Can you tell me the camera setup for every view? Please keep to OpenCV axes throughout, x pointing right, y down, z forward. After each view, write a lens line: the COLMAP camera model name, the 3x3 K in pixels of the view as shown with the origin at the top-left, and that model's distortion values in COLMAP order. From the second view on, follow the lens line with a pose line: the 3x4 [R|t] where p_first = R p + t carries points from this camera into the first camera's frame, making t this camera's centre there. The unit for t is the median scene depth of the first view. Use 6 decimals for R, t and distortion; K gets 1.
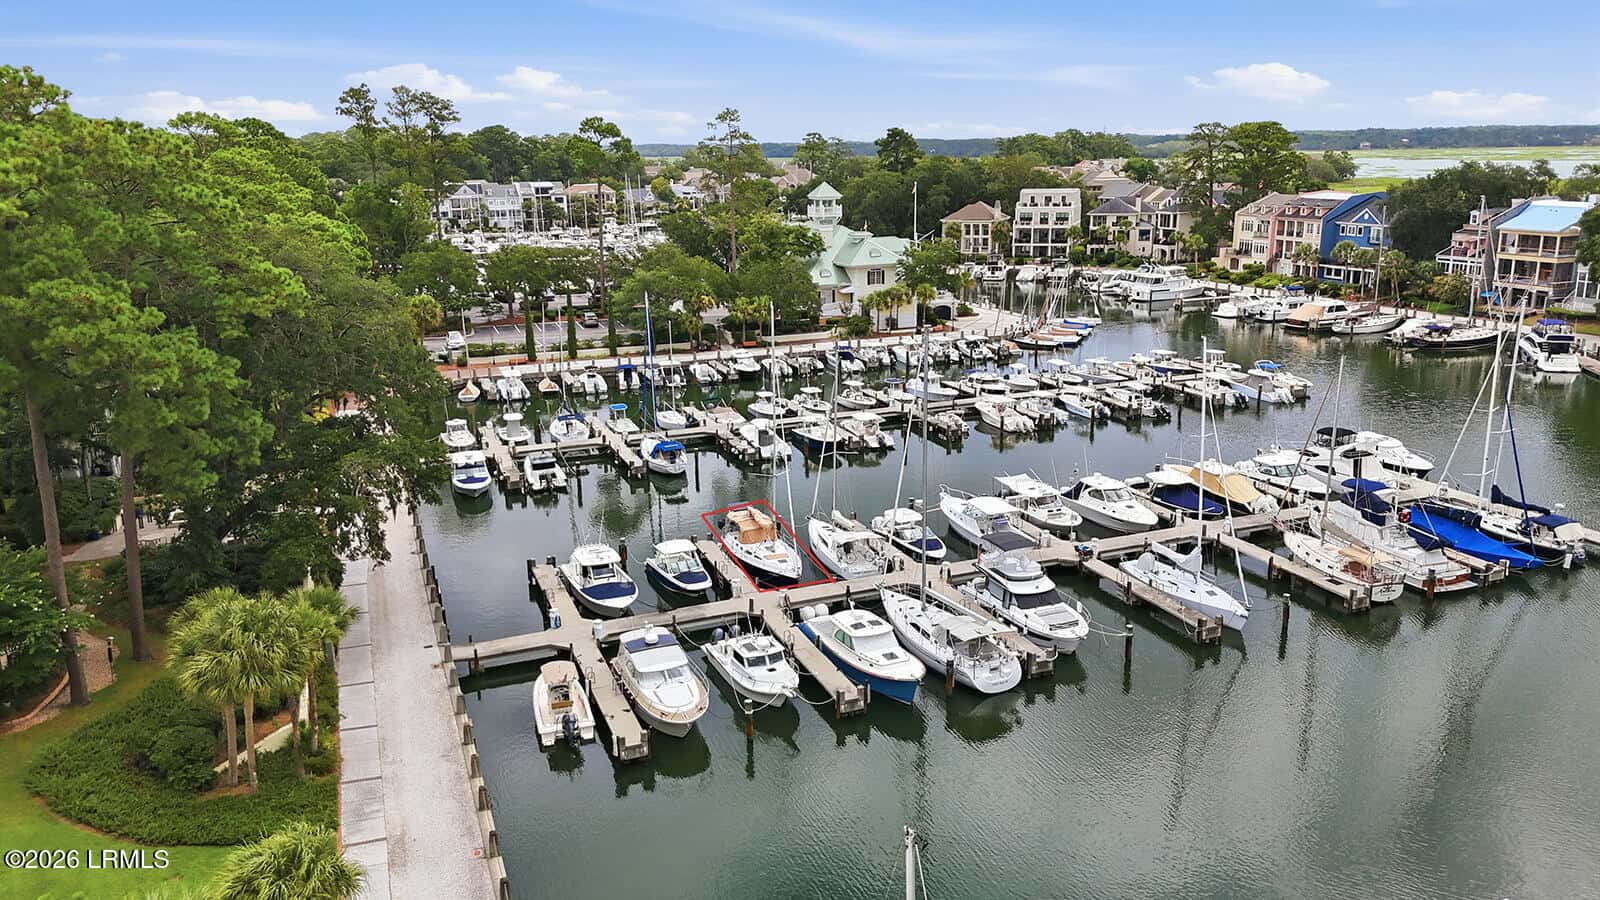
lens RADIAL K [[1175.7, 0, 800.0], [0, 1175.7, 450.0], [0, 0, 1]] dist [0.104192, -0.119720]
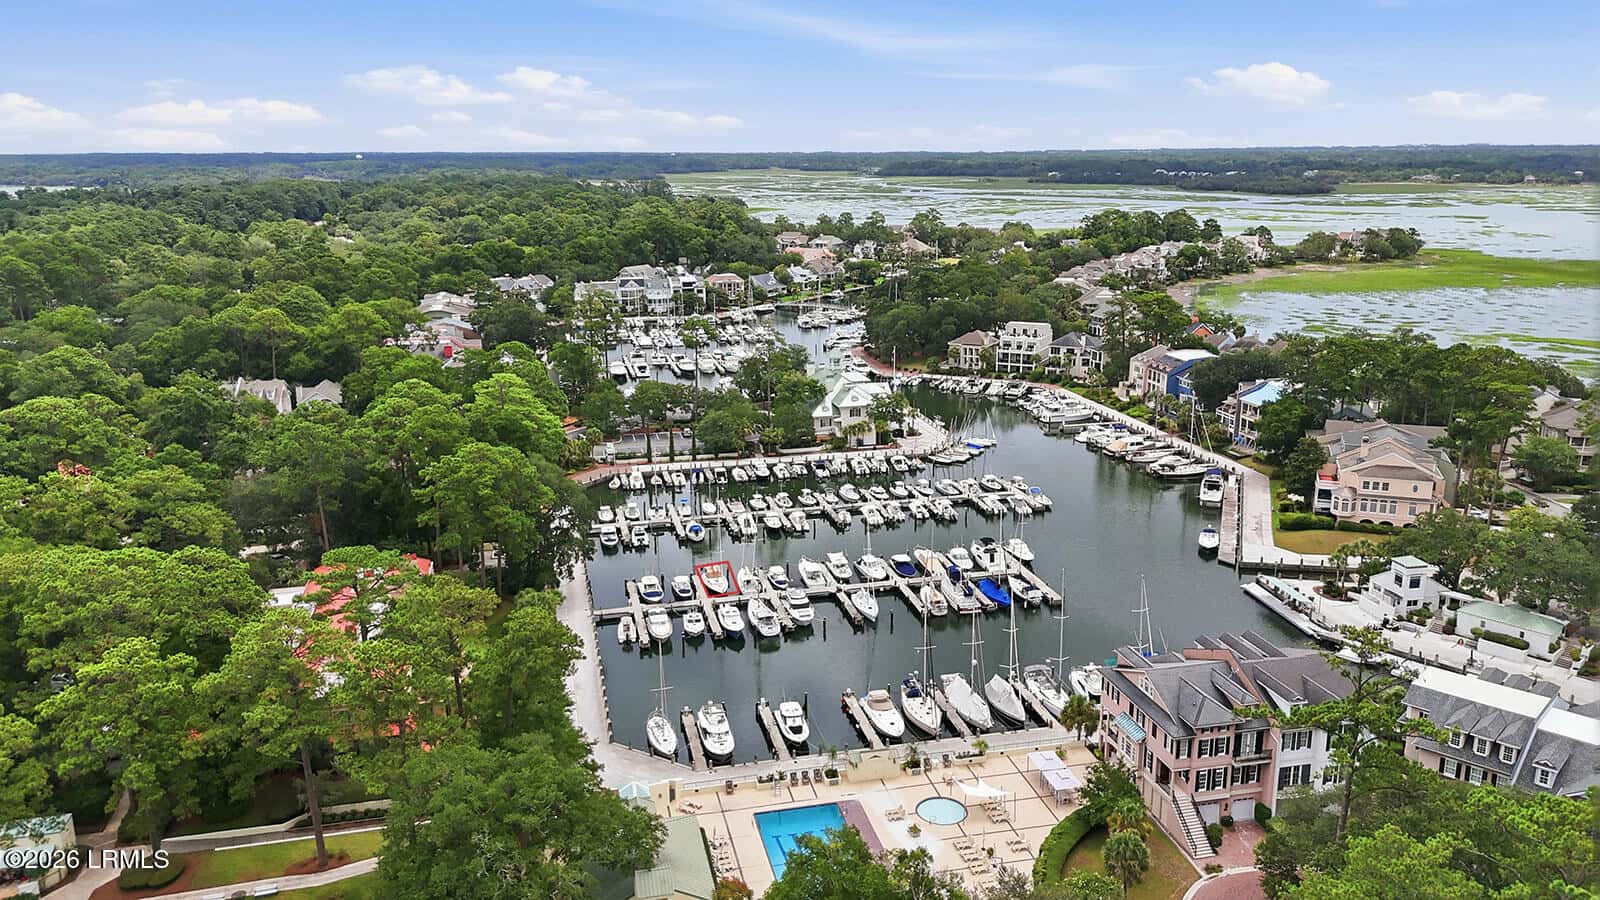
lens RADIAL K [[1175.7, 0, 800.0], [0, 1175.7, 450.0], [0, 0, 1]] dist [0.104192, -0.119720]
pose [[0.989746, 0.044335, -0.135782, 0.267071], [-0.044247, 0.999014, 0.003667, -0.118849], [0.135810, 0.002379, 0.990732, -0.825196]]
